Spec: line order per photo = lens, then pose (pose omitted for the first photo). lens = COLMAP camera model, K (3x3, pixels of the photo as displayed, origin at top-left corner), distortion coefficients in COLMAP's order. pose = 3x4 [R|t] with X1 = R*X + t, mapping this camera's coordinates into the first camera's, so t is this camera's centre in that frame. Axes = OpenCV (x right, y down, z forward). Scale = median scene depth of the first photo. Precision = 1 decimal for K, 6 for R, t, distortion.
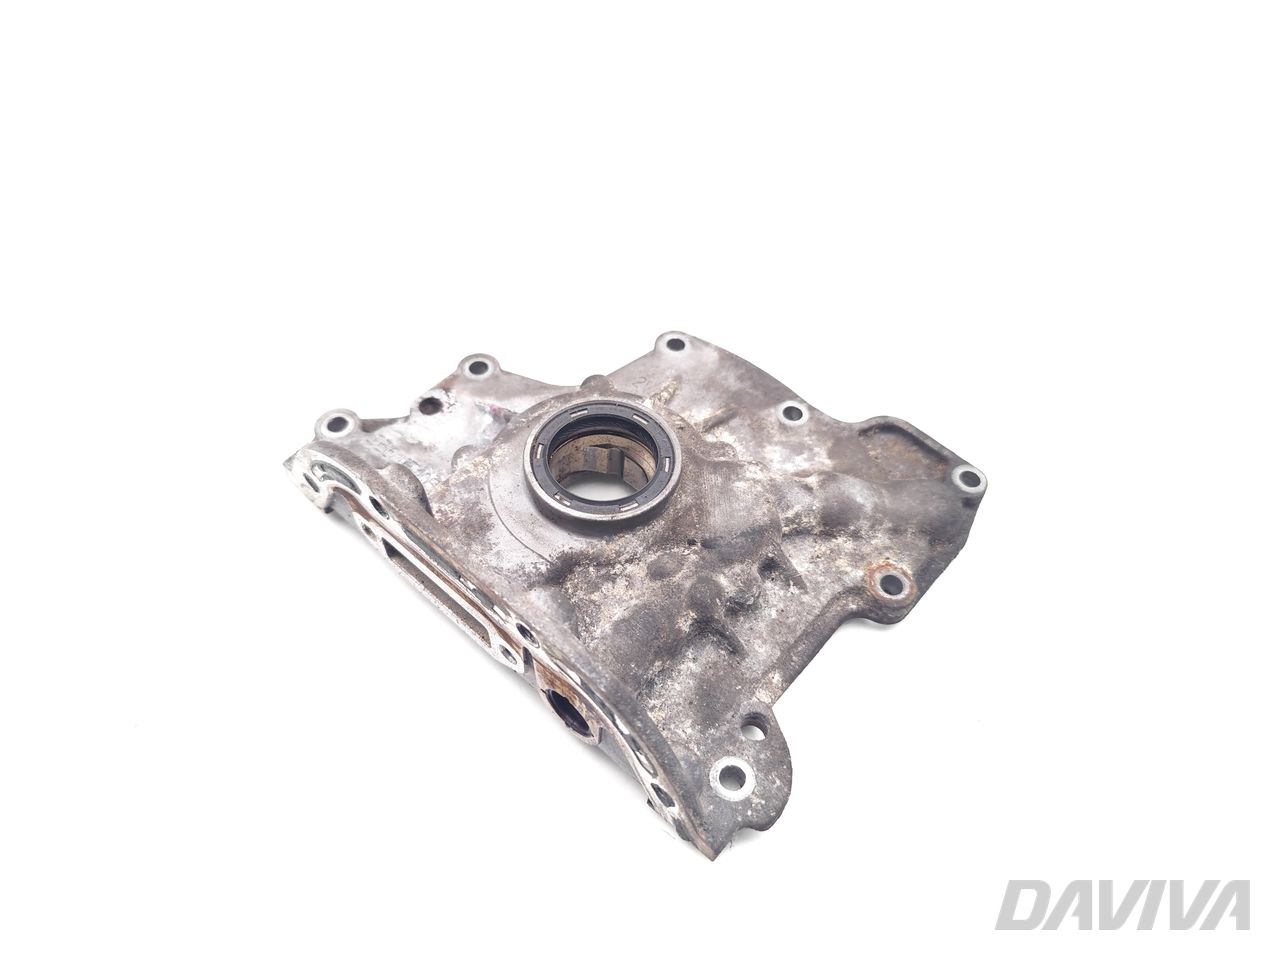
lens RADIAL K [[915.3, 0, 626.7], [0, 915.3, 480.4], [0, 0, 1]] dist [0.050142, -0.002947]
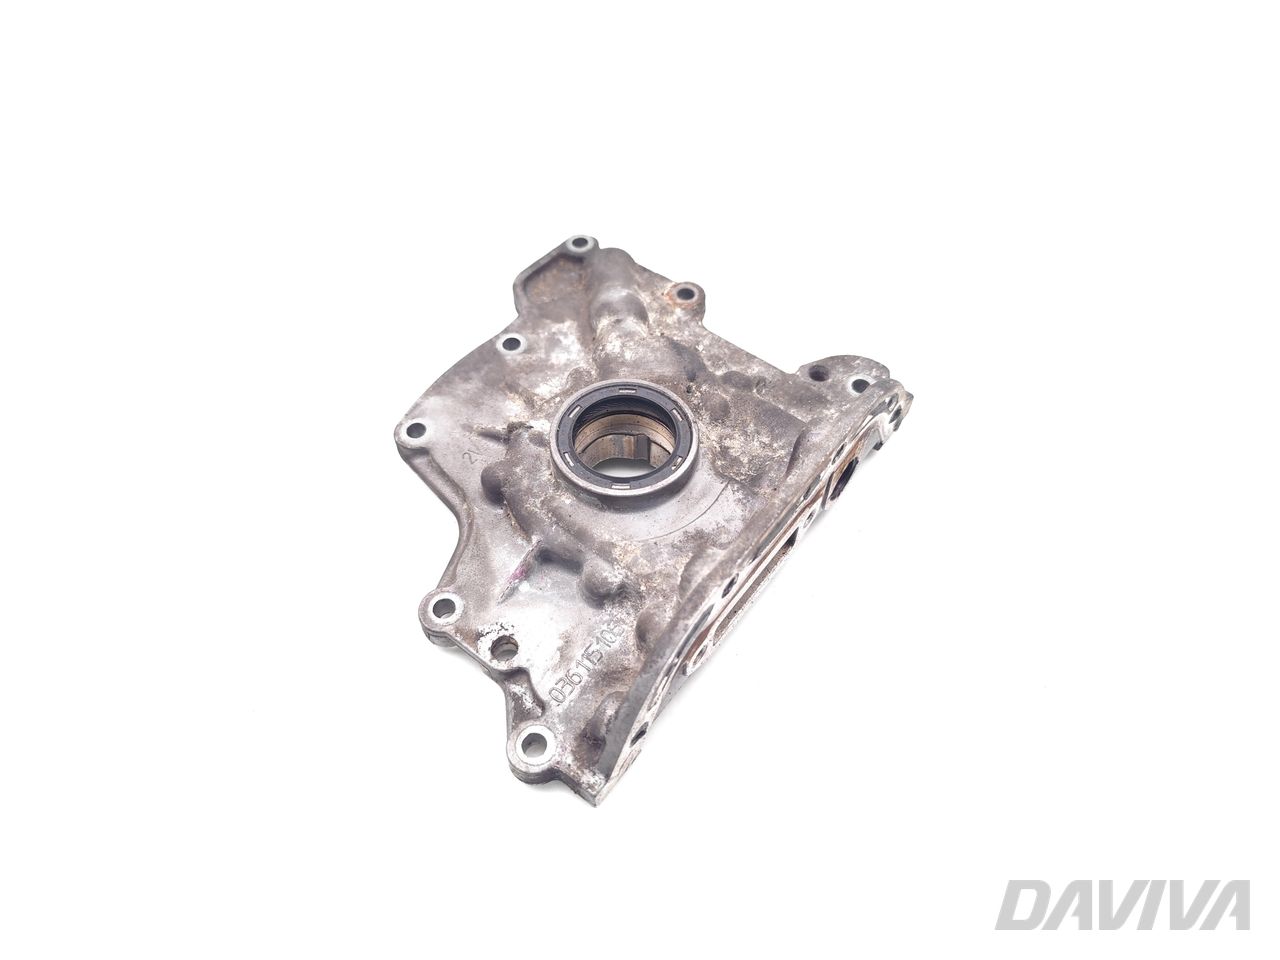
lens RADIAL K [[915.3, 0, 641.1], [0, 915.3, 479.9], [0, 0, 1]] dist [0.050142, -0.002947]
pose [[-0.066391, -0.827955, 0.556851, -0.626233], [0.795801, 0.292719, 0.530110, -0.528801], [-0.601908, 0.478337, 0.639453, 0.316359]]
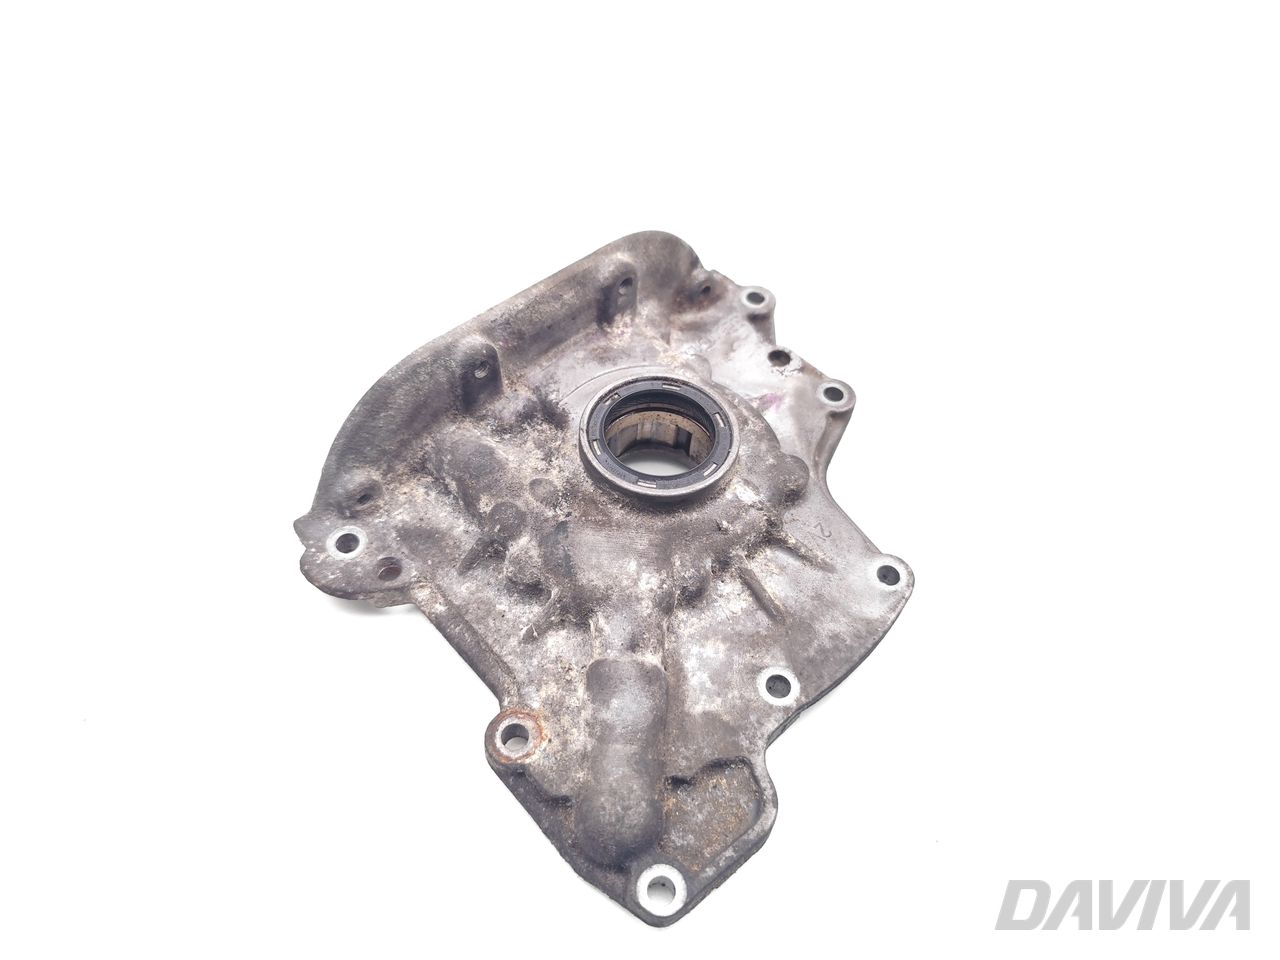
lens RADIAL K [[915.3, 0, 628.3], [0, 915.3, 480.7], [0, 0, 1]] dist [0.050142, -0.002947]
pose [[-0.099304, 0.776553, -0.622177, 0.600109], [-0.822051, 0.288298, 0.491037, -0.443776], [0.560688, 0.560223, 0.609737, 0.385979]]
